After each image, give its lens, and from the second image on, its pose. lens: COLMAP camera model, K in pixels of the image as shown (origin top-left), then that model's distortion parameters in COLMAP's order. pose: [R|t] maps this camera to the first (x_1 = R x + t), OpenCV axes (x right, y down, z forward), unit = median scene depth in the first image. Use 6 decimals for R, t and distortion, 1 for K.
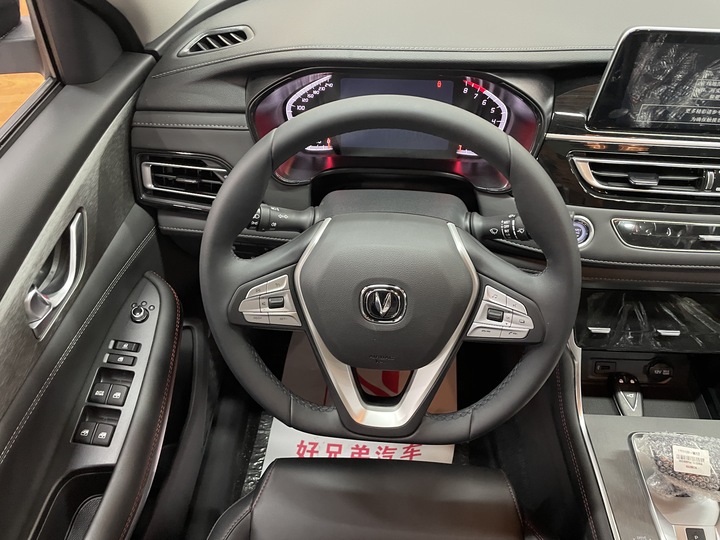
lens RADIAL K [[547.6, 0, 360.4], [0, 547.6, 270.1], [0, 0, 1]] dist [0.009747, -0.013260]
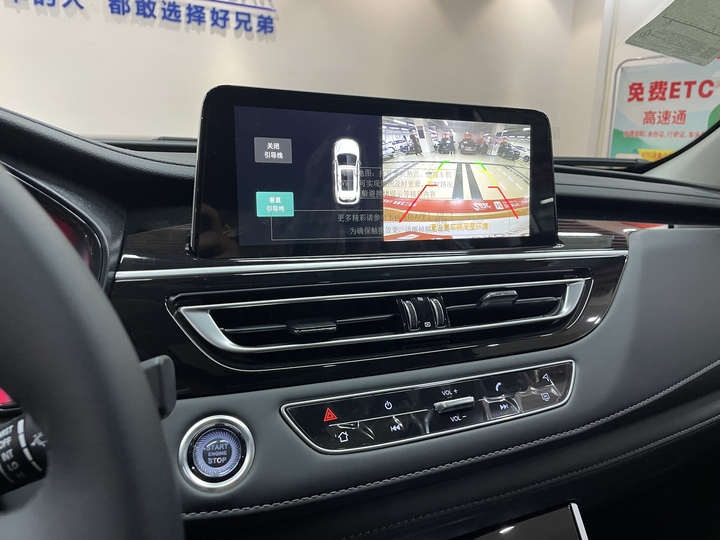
lens RADIAL K [[547.6, 0, 361.0], [0, 547.6, 271.2], [0, 0, 1]] dist [0.009747, -0.013260]
pose [[0.874981, -0.034224, 0.482947, 0.304568], [0.325734, 0.779600, -0.534903, 0.109664], [-0.358199, 0.625342, 0.693283, 0.583289]]
